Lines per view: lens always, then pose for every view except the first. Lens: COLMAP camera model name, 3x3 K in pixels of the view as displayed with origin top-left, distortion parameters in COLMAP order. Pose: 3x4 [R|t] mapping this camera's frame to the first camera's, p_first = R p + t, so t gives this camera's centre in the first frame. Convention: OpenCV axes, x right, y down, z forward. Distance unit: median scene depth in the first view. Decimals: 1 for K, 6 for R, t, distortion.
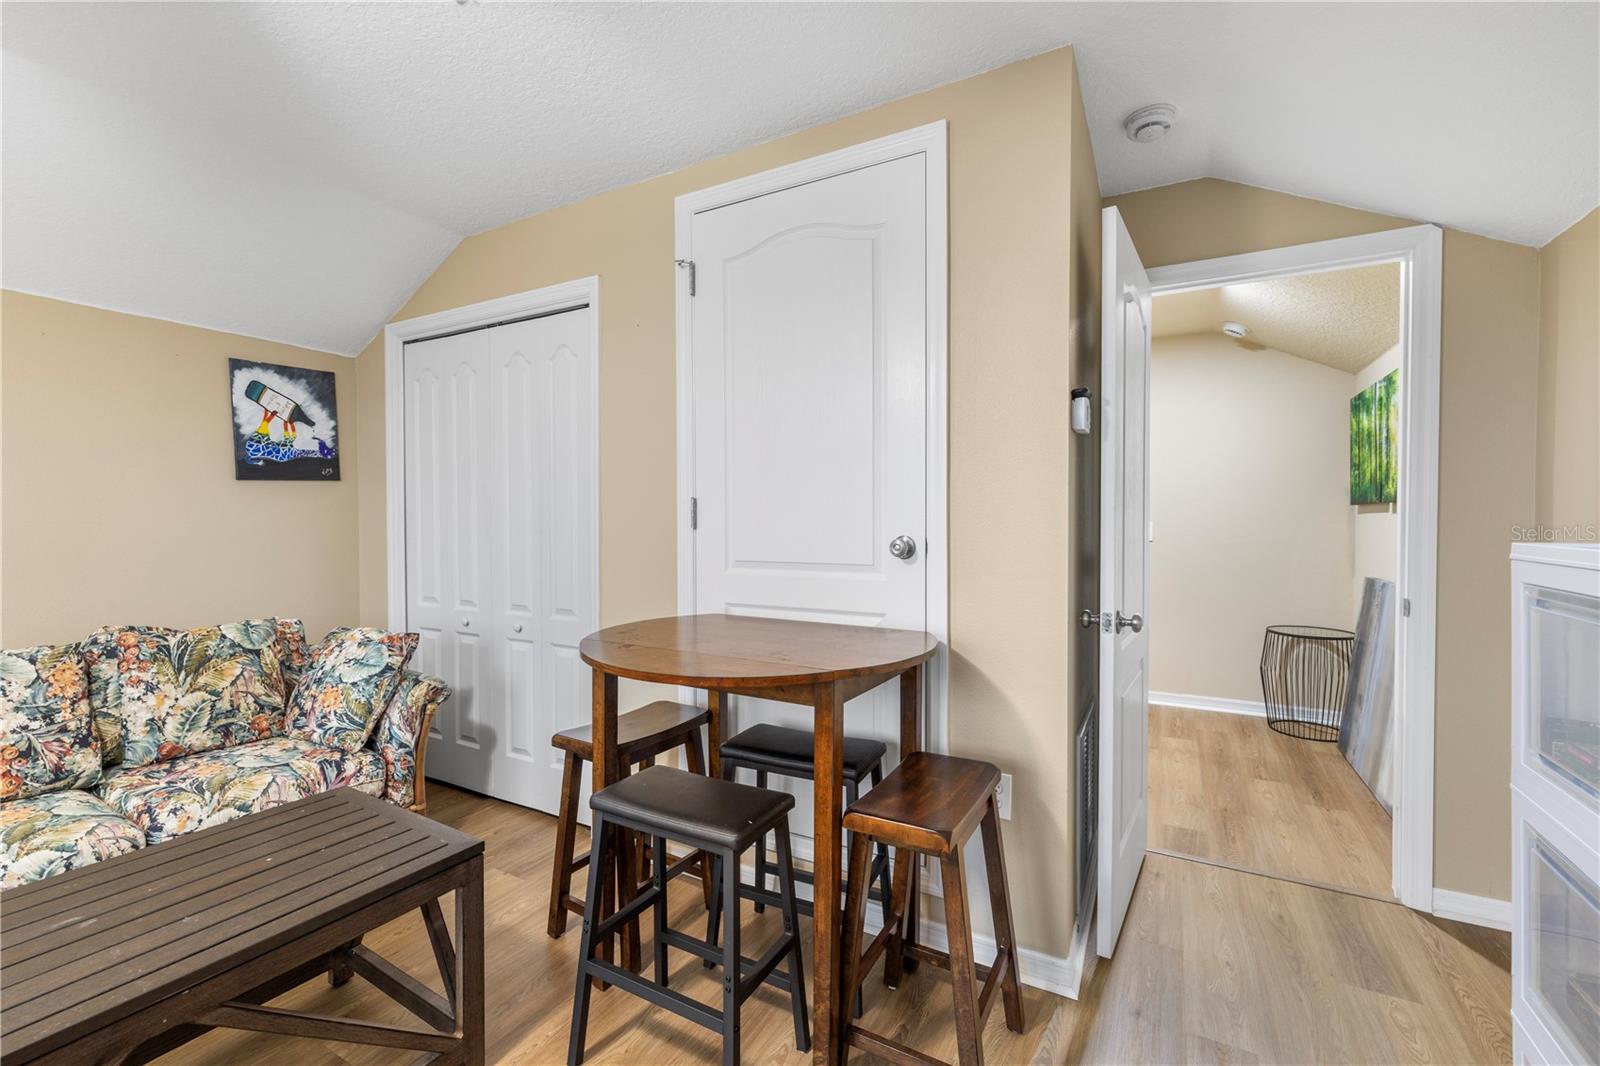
lens RADIAL K [[673.6, 0, 797.2], [0, 673.6, 531.5], [0, 0, 1]] dist [0.001675, 0.000419]
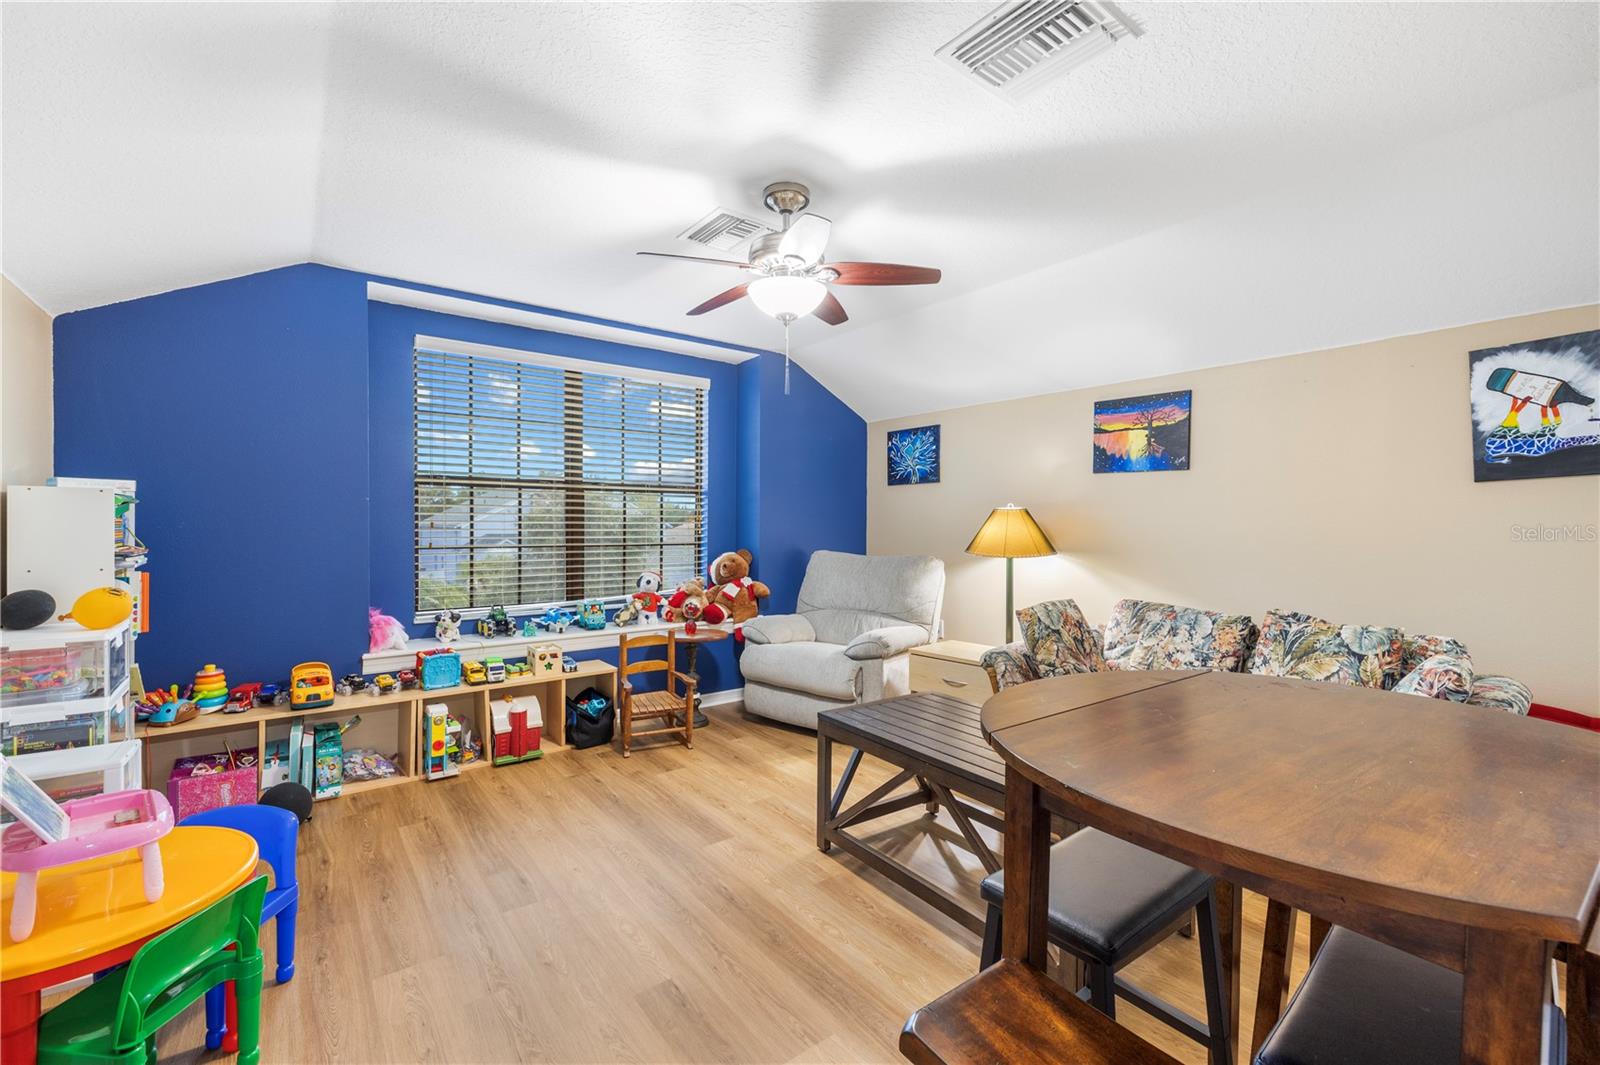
lens RADIAL K [[673.6, 0, 797.2], [0, 673.6, 531.0], [0, 0, 1]] dist [0.001675, 0.000419]
pose [[-0.402108, 0.010617, -0.915531, 0.389573], [-0.020278, 0.999584, 0.020498, -0.010560], [0.915368, 0.026808, -0.401725, 0.538854]]
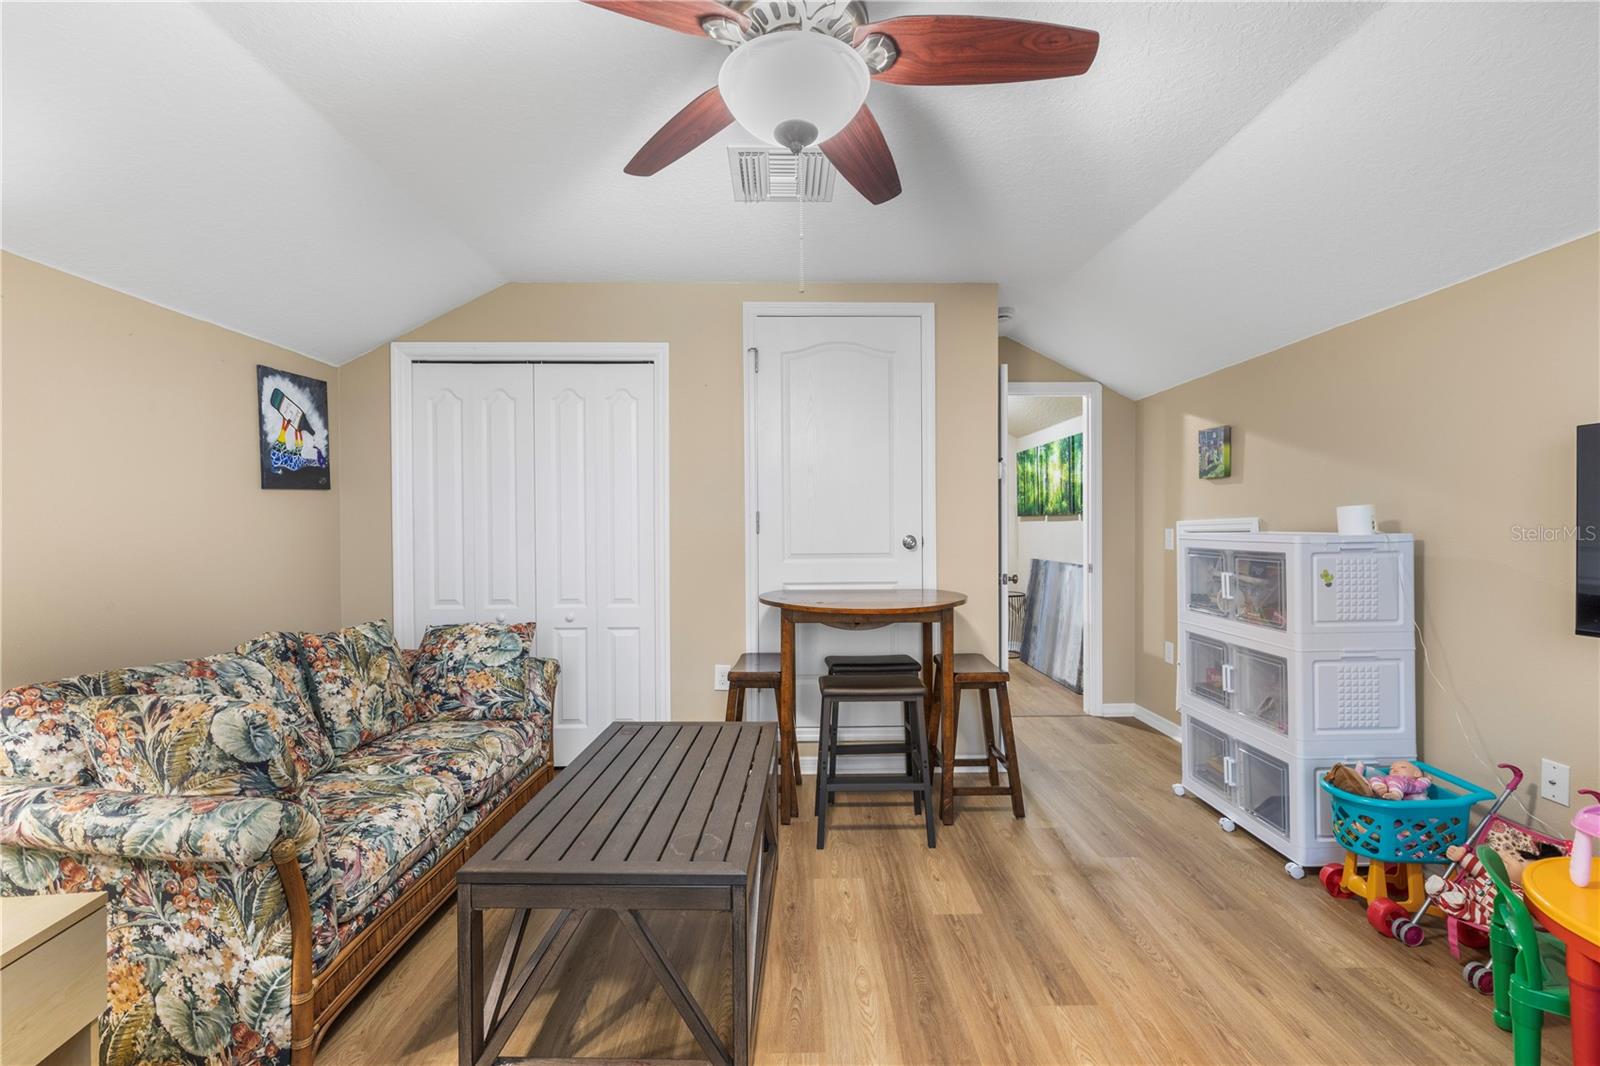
lens RADIAL K [[673.6, 0, 797.2], [0, 673.6, 531.5], [0, 0, 1]] dist [0.001675, 0.000419]
pose [[0.868152, -0.008349, 0.496228, -0.657768], [0.012853, 0.999901, -0.005662, 0.001367], [-0.496131, 0.011293, 0.868174, -0.243687]]
